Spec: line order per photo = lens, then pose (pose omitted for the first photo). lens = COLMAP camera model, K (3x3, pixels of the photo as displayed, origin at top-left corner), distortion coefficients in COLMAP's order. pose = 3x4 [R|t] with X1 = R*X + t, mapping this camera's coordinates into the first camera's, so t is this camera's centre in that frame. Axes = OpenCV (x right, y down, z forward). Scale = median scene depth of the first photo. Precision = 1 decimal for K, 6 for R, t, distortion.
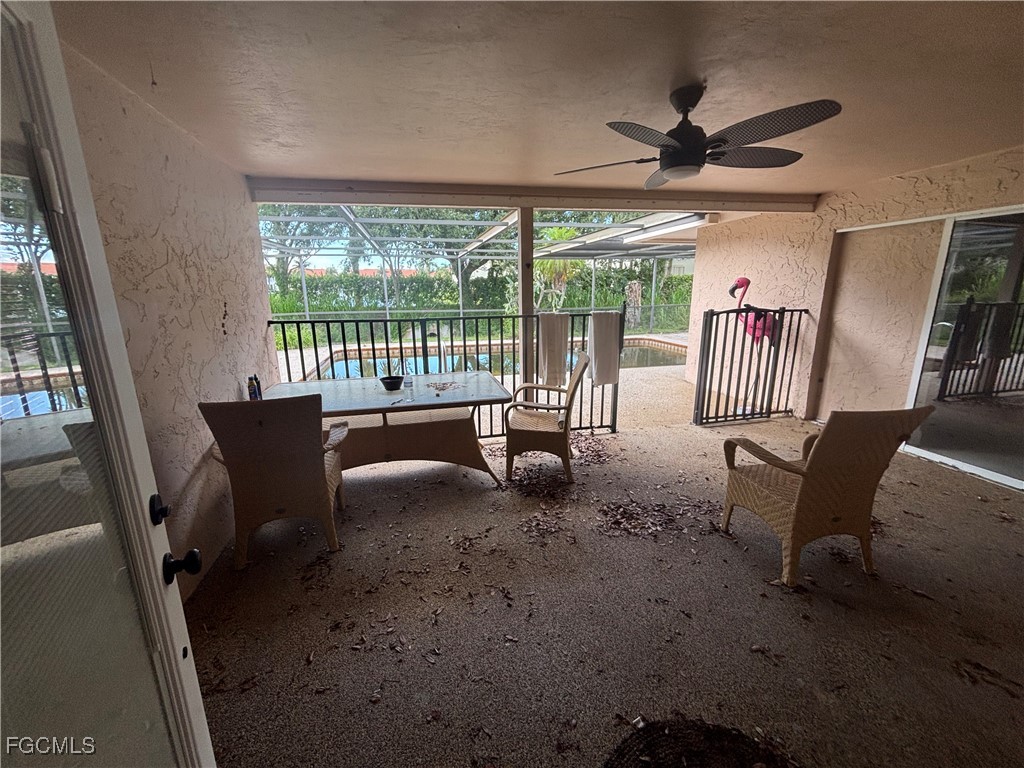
lens RADIAL K [[411.4, 0, 512.0], [0, 411.4, 384.0], [0, 0, 1]] dist [0.001168, 0.000204]
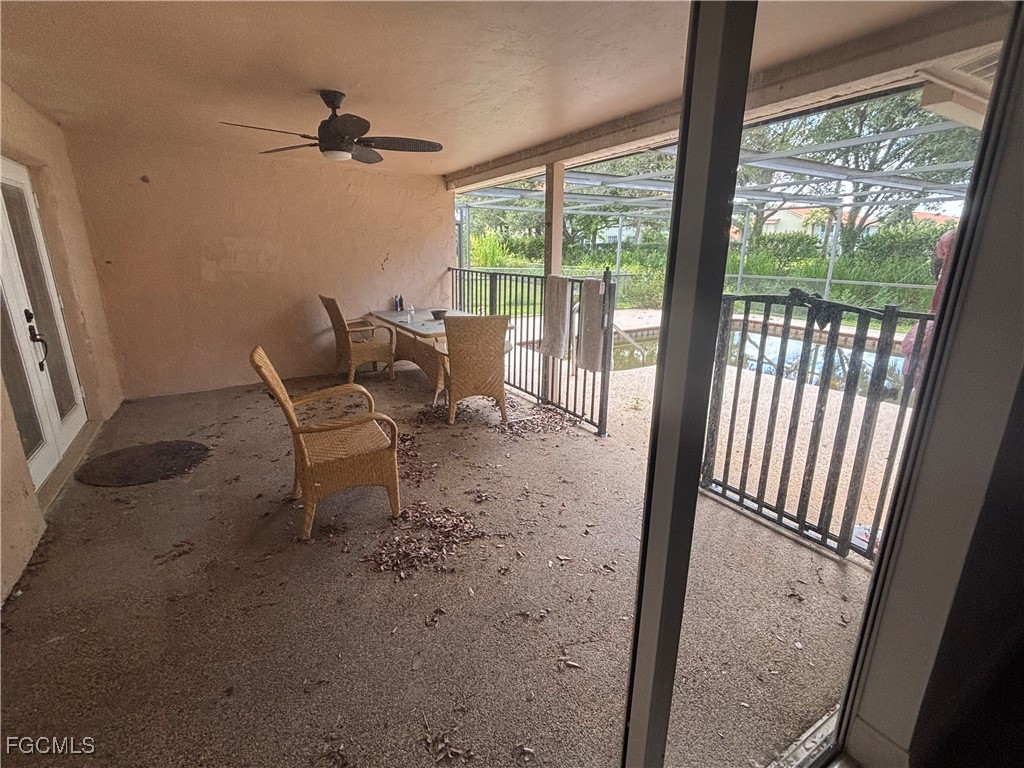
lens RADIAL K [[492.6, 0, 512.6], [0, 492.6, 387.6], [0, 0, 1]] dist [-0.002391, 0.007547]
pose [[0.305638, 0.278882, -0.910390, 1.041870], [-0.235292, 0.948612, 0.211598, -0.129921], [0.922618, 0.149535, 0.355550, 0.512898]]
